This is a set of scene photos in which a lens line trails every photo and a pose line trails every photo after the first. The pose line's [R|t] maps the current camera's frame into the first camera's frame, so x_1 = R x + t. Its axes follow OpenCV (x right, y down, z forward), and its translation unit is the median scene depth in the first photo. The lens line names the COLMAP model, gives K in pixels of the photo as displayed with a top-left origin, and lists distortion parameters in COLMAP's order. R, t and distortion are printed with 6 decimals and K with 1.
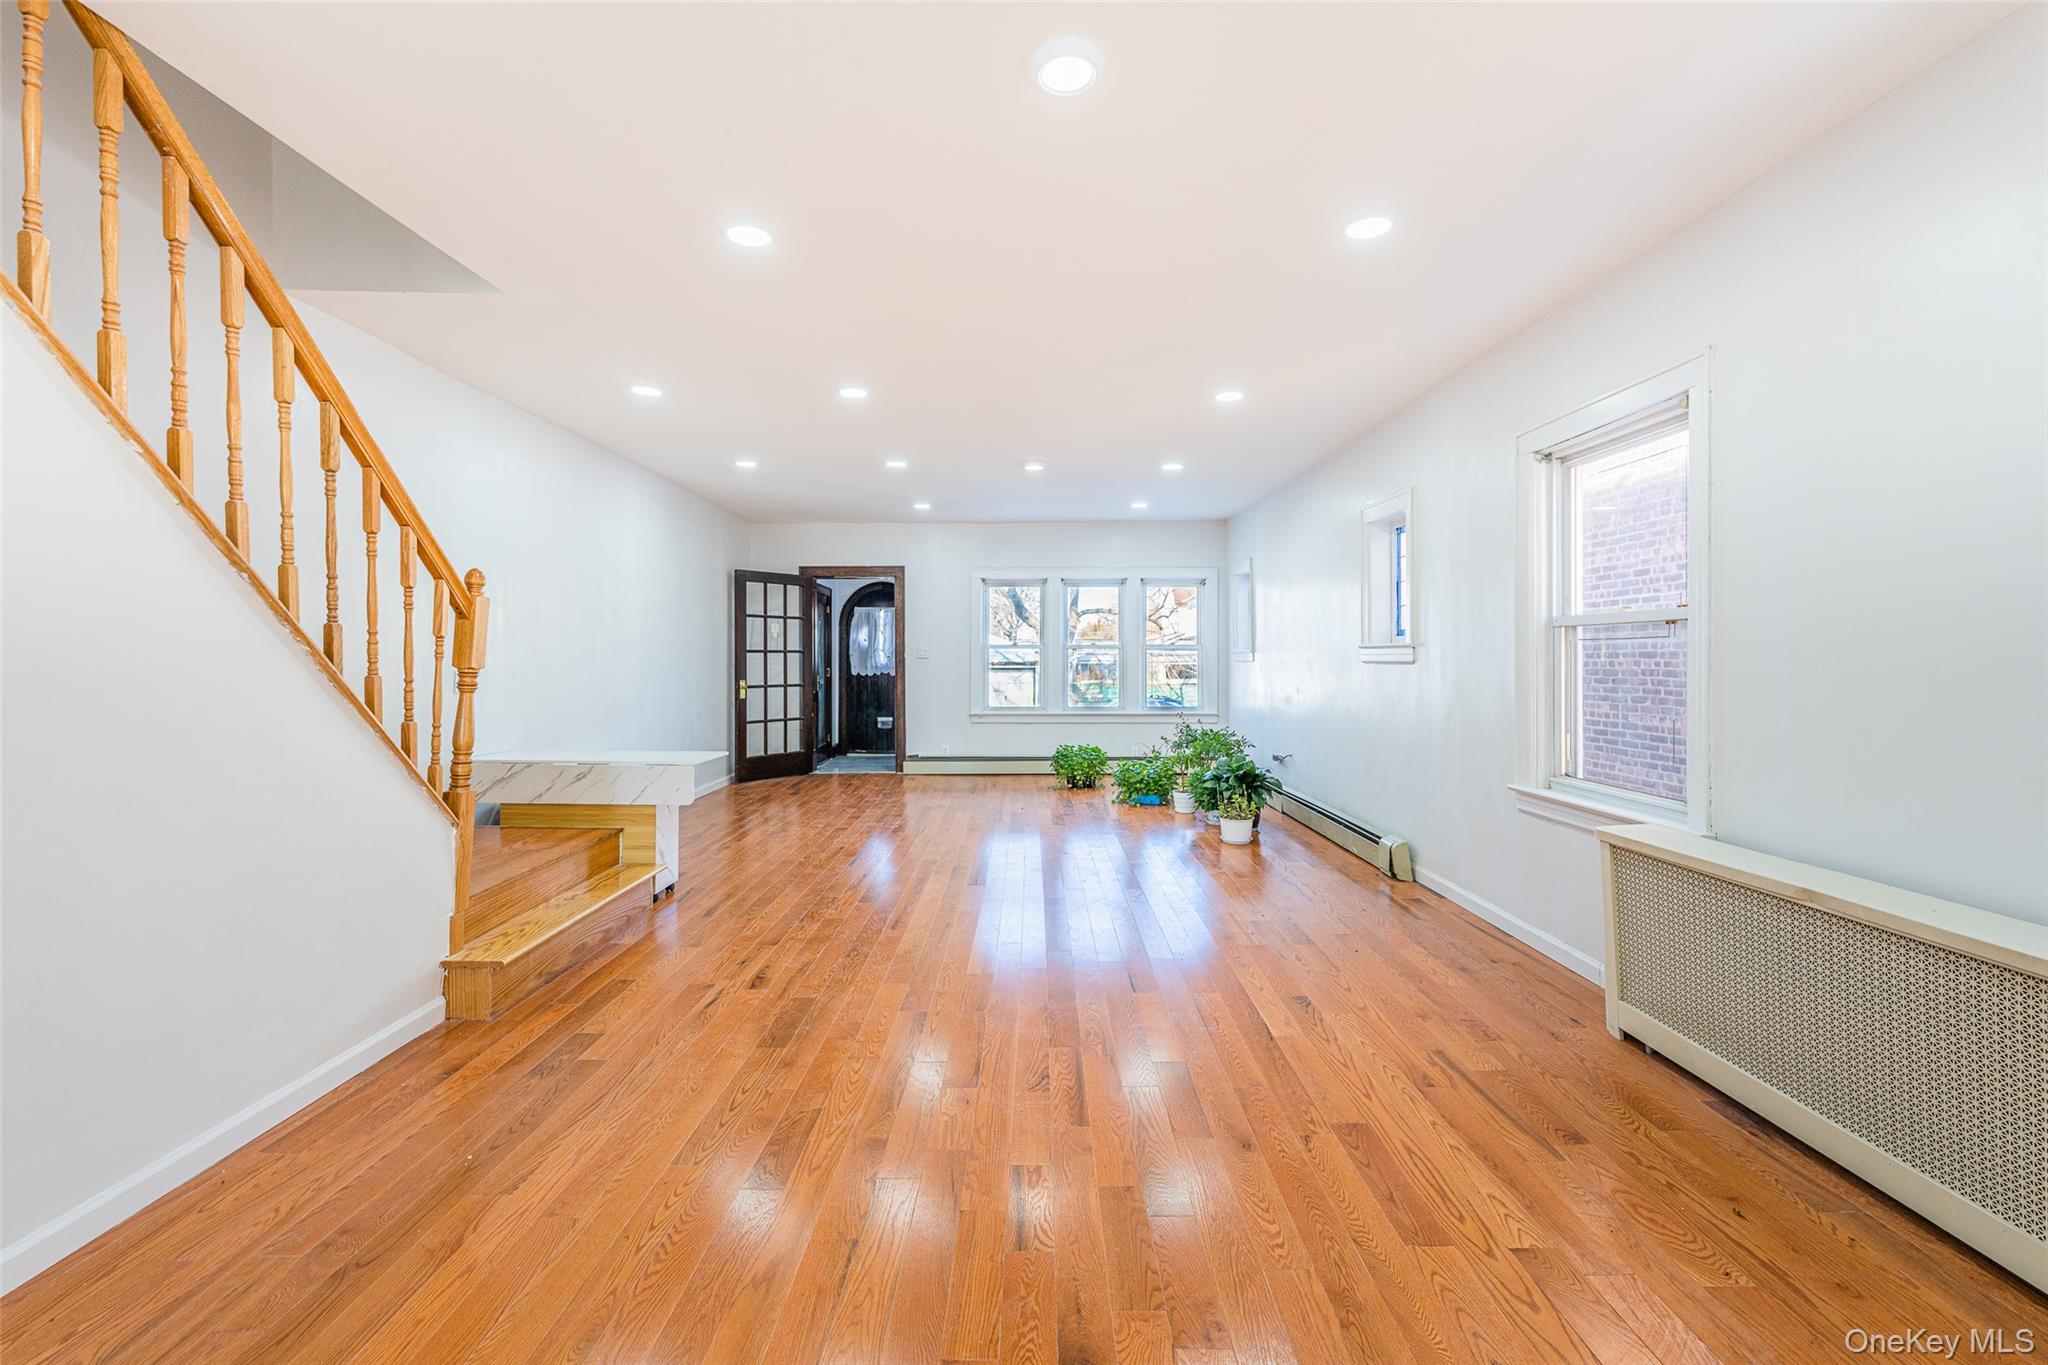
lens RADIAL K [[851.5, 0, 1030.3], [0, 851.5, 676.1], [0, 0, 1]] dist [-0.000952, -0.000143]
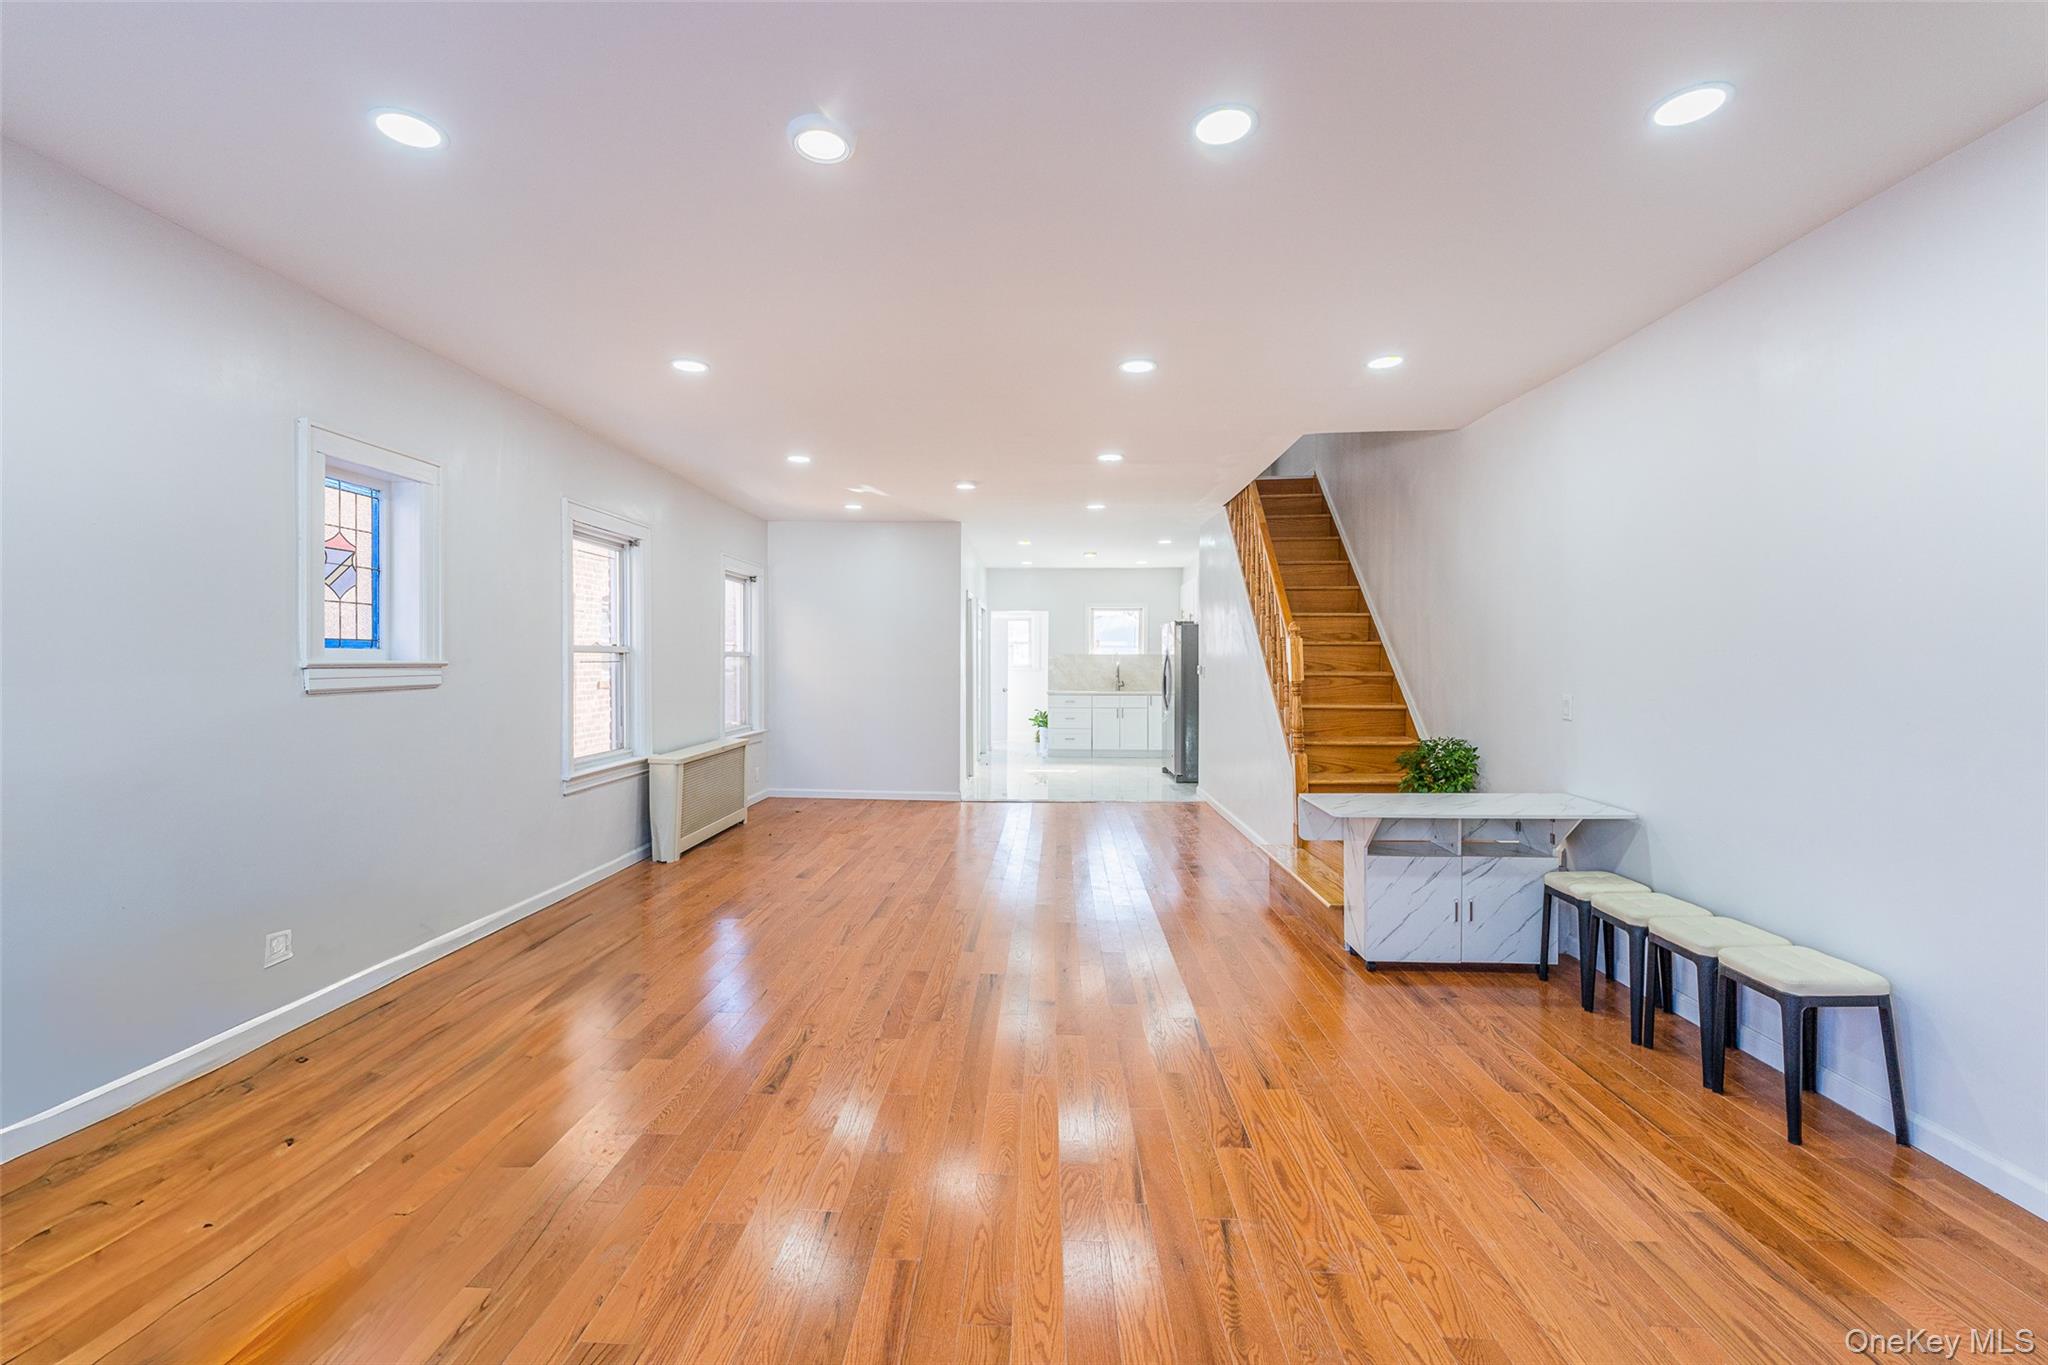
lens RADIAL K [[863.1, 0, 1025.5], [0, 863.1, 671.7], [0, 0, 1]] dist [0.000408, -0.000075]
pose [[-0.999528, -0.002129, 0.030647, -0.204252], [-0.000991, 0.999310, 0.037115, -0.103199], [-0.030705, 0.037068, -0.998841, 3.087745]]
